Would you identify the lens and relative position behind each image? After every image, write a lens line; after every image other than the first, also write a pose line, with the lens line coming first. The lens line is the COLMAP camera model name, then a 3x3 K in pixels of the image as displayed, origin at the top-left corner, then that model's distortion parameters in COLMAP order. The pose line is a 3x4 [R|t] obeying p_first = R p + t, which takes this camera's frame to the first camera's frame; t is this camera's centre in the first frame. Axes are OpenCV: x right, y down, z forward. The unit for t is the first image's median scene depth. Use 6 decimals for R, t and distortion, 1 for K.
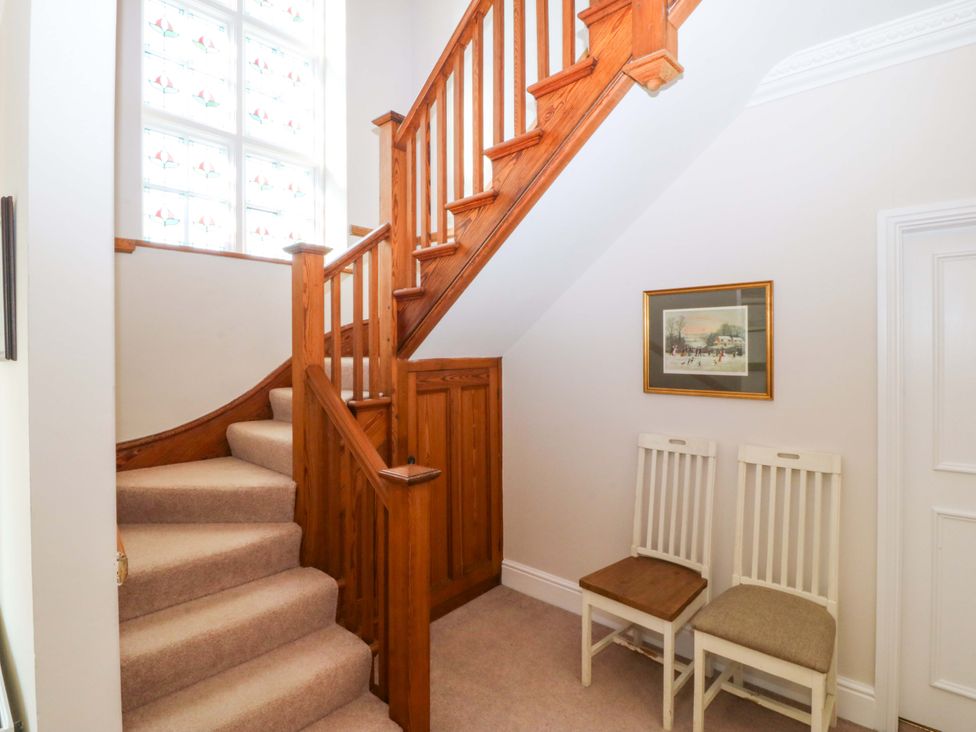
lens RADIAL K [[509.9, 0, 486.5], [0, 509.9, 354.2], [0, 0, 1]] dist [0.002982, -0.014902]
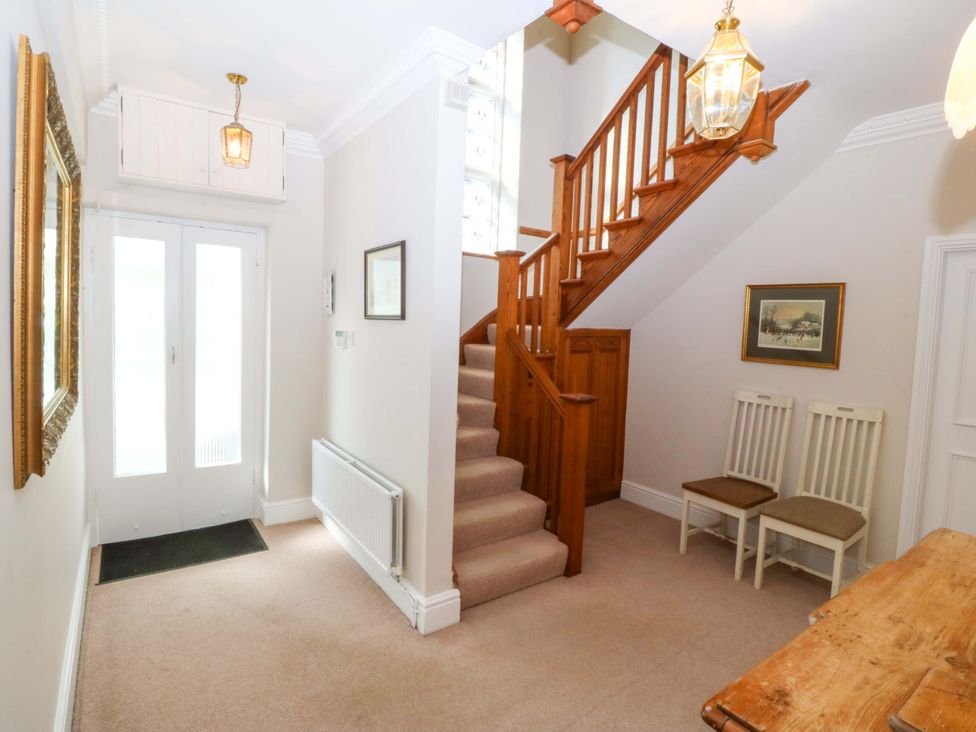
lens RADIAL K [[509.9, 0, 486.5], [0, 509.9, 354.2], [0, 0, 1]] dist [0.002982, -0.014902]
pose [[0.977700, 0.055252, -0.202608, -0.088327], [-0.042937, 0.996982, 0.064684, 0.000386], [0.205570, -0.054542, 0.977121, -0.509380]]
